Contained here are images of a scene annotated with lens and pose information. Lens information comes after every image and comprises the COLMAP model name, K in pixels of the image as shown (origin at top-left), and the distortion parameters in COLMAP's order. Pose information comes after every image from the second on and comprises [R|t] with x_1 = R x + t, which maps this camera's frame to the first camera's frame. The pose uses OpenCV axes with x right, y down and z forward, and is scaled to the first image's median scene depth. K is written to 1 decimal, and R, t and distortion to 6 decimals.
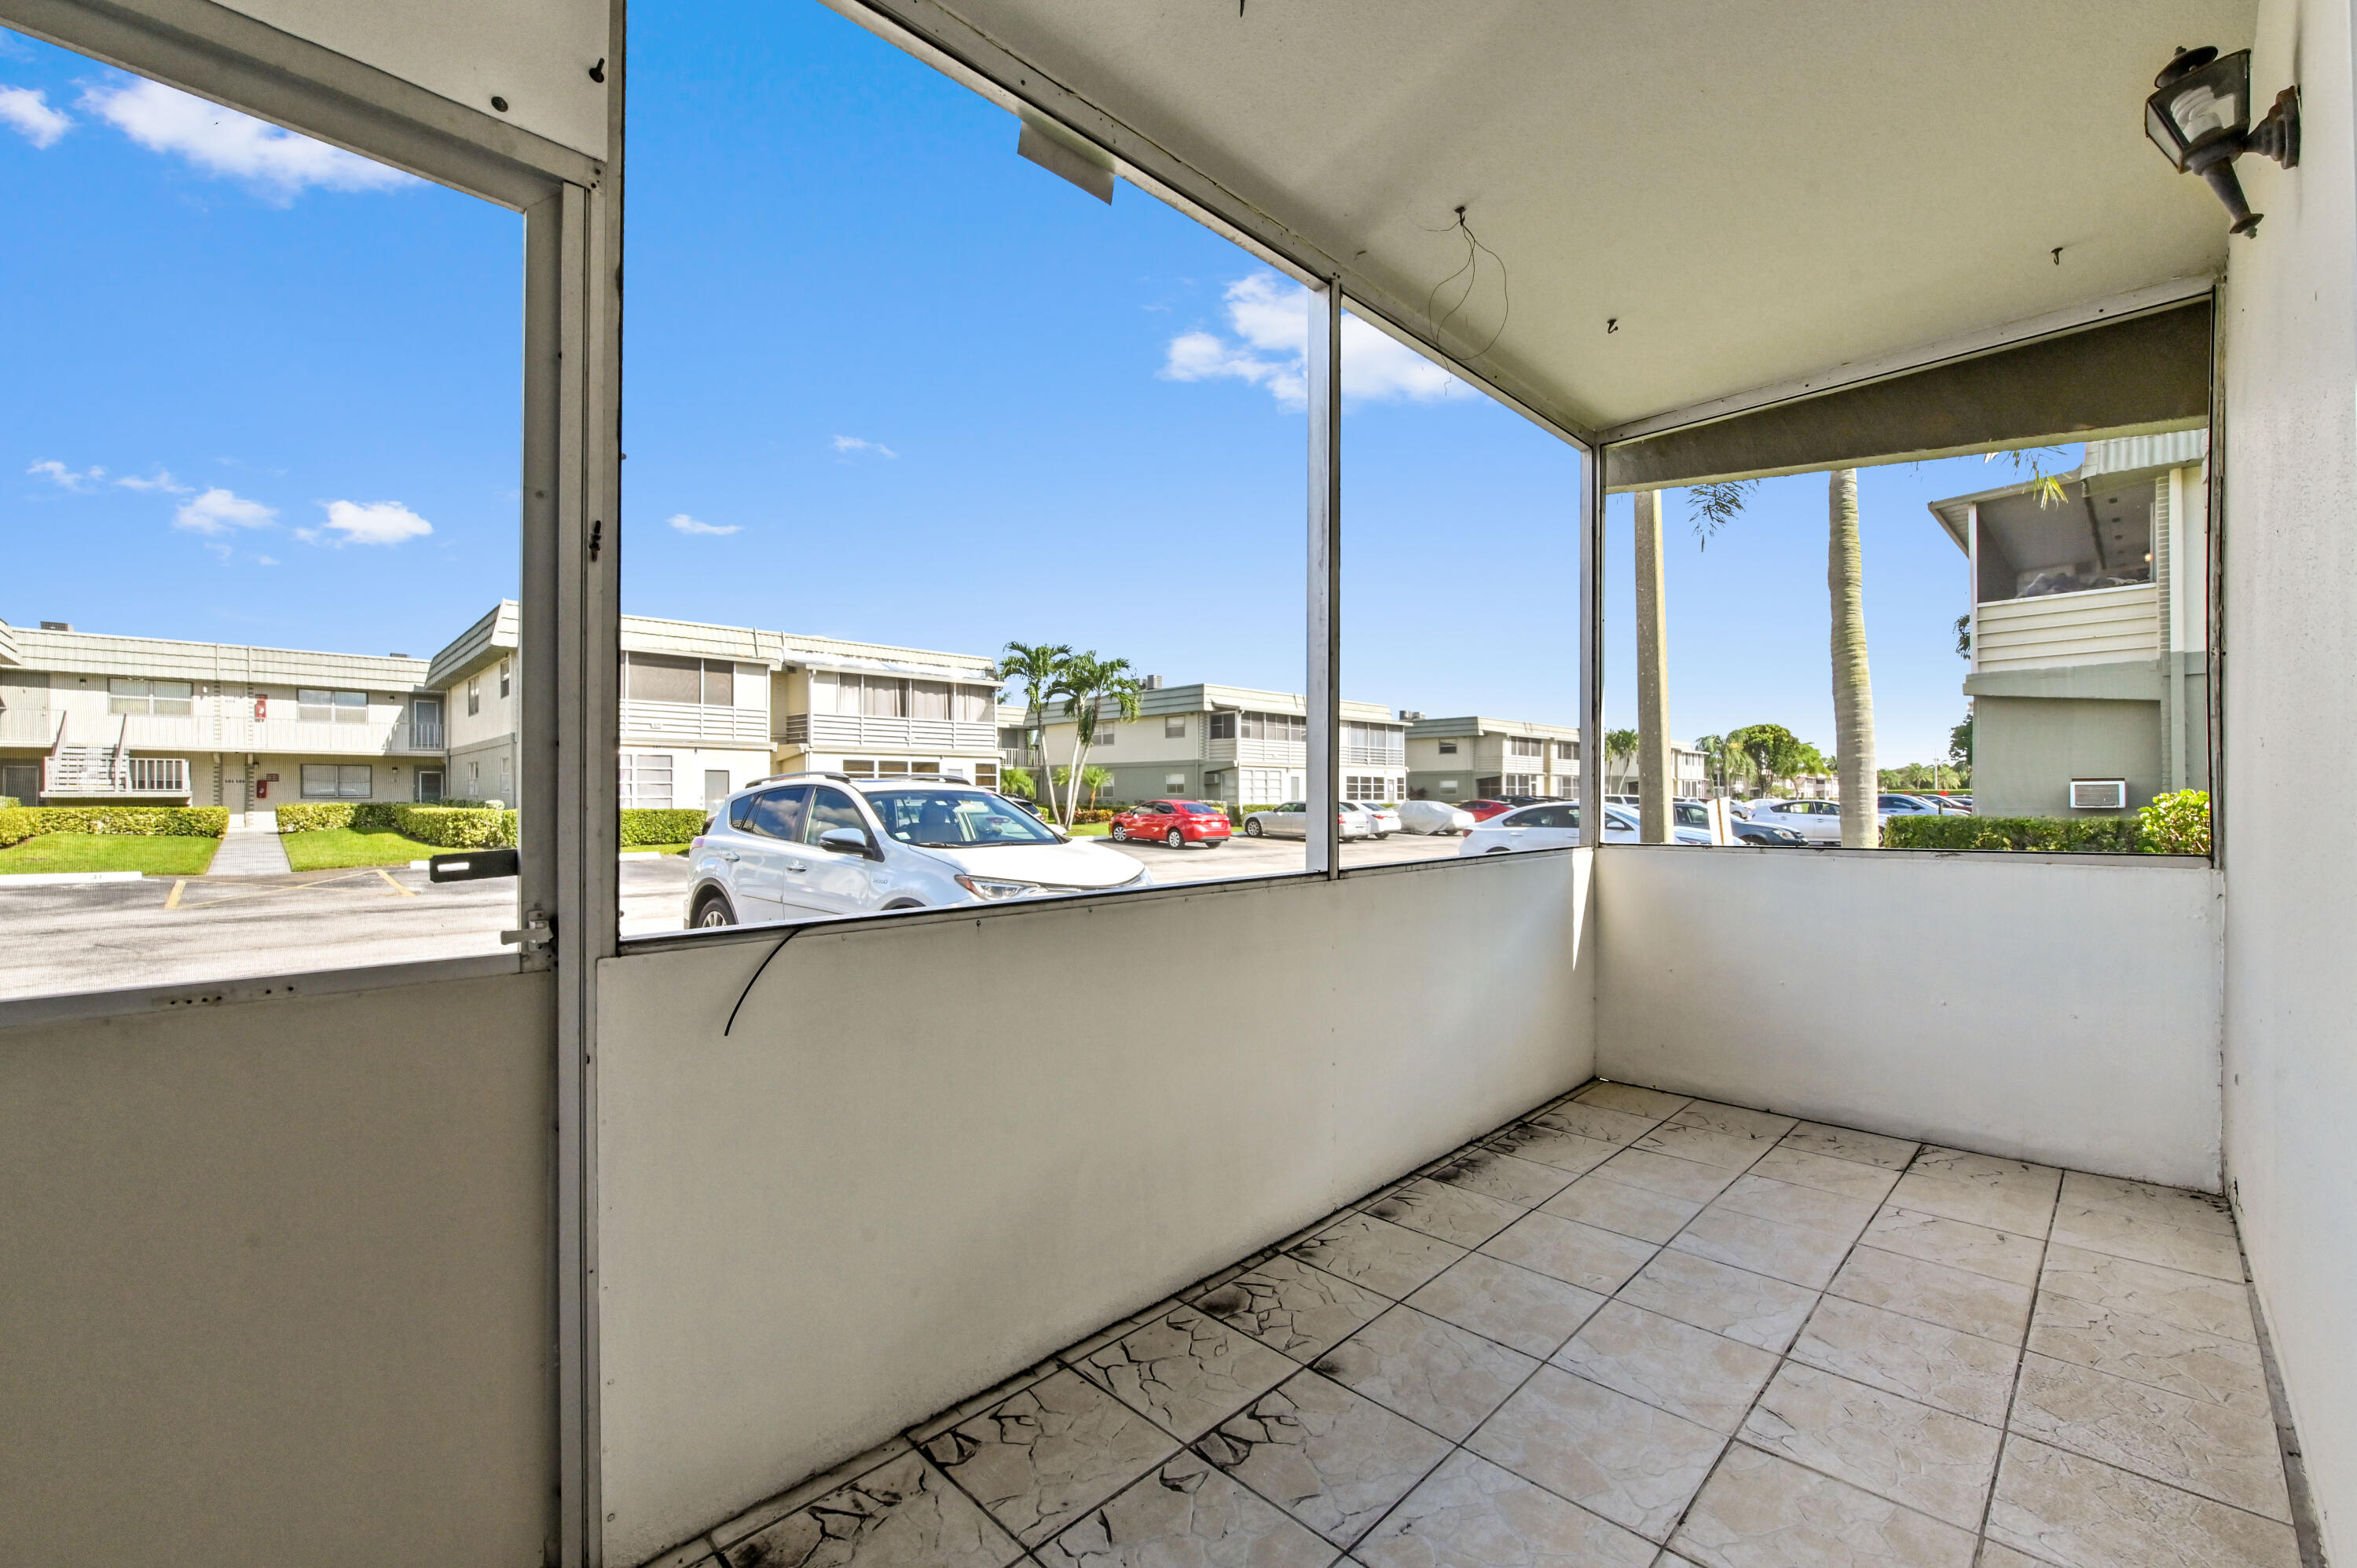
lens RADIAL K [[944.9, 0, 1181.6], [0, 944.9, 793.2], [0, 0, 1]] dist [-0.007568, 0.000620]
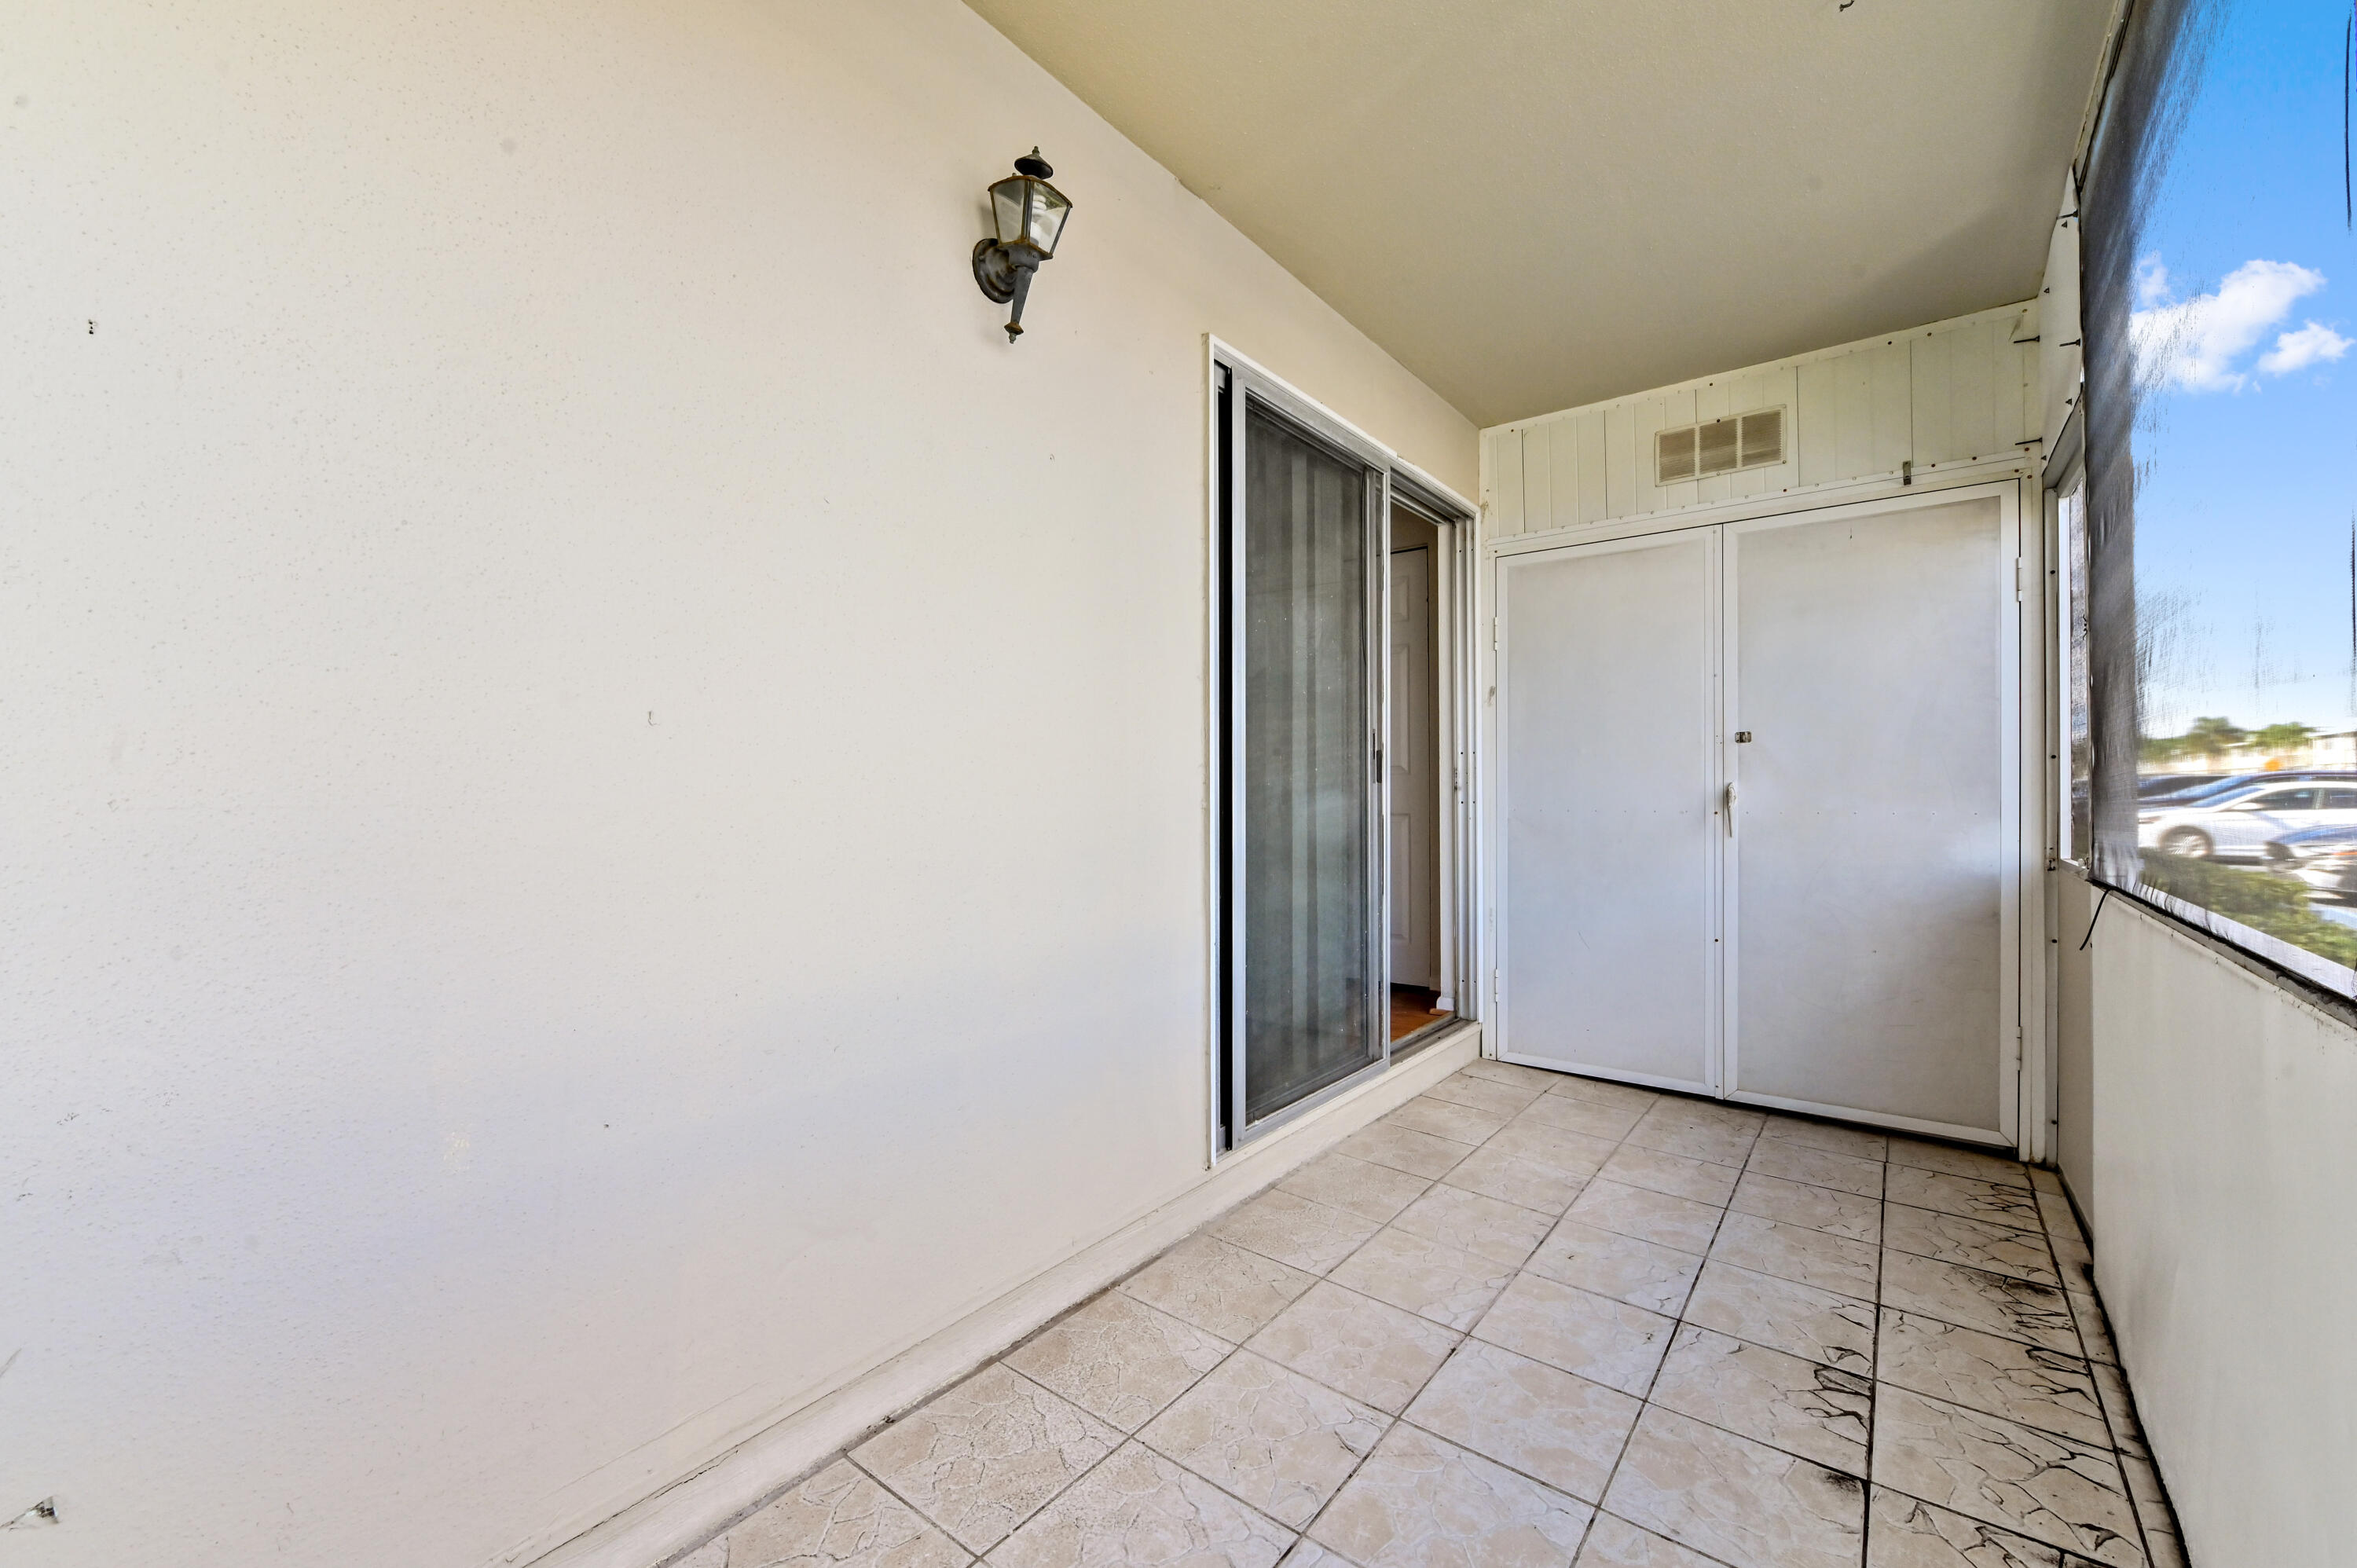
lens RADIAL K [[944.9, 0, 1174.1], [0, 944.9, 786.4], [0, 0, 1]] dist [-0.007568, 0.000620]
pose [[-0.990846, 0.004635, -0.134919, 0.951101], [0.005750, 0.999952, -0.007875, 0.005959], [0.134876, -0.008579, -0.990825, 1.963402]]
